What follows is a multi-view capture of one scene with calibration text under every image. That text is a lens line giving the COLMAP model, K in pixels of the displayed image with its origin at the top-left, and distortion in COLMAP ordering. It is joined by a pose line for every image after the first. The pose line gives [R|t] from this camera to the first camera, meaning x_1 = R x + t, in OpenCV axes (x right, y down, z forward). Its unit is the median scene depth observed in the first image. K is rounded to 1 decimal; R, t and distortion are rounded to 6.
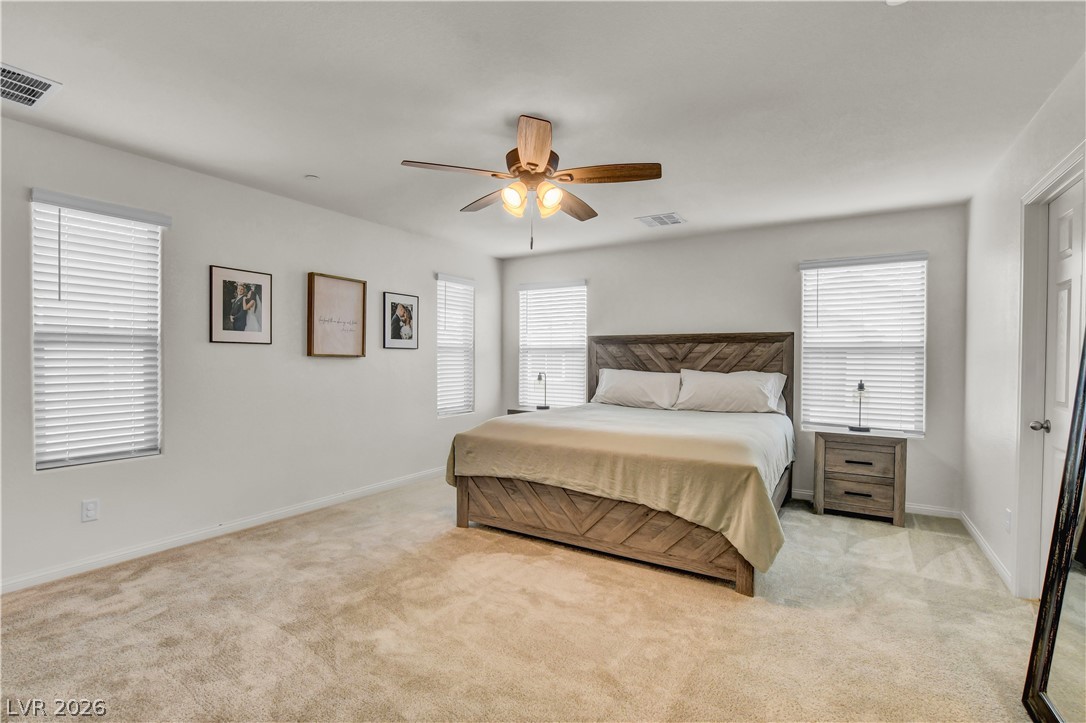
lens RADIAL K [[496.0, 0, 541.9], [0, 496.0, 363.9], [0, 0, 1]] dist [-0.016278, 0.000498]
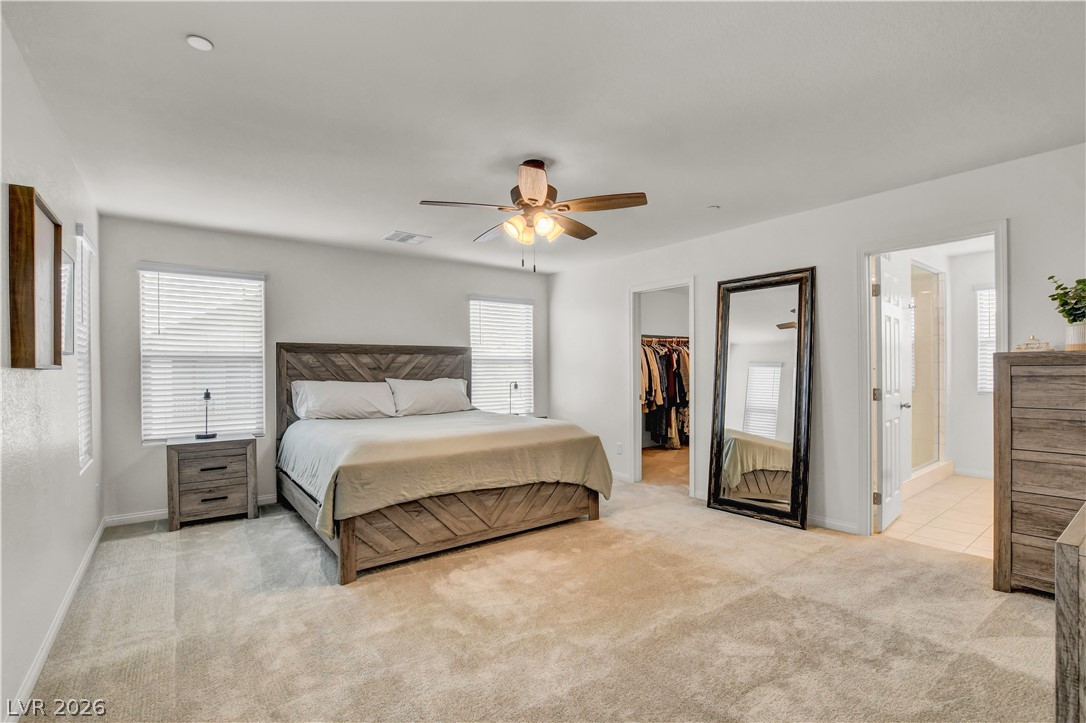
lens RADIAL K [[483.0, 0, 526.7], [0, 483.0, 374.8], [0, 0, 1]] dist [-0.025975, 0.000013]
pose [[0.378743, -0.019802, 0.925290, -0.611054], [0.015329, 0.999768, 0.015122, -0.008321], [-0.925375, 0.008457, 0.378959, 0.355776]]
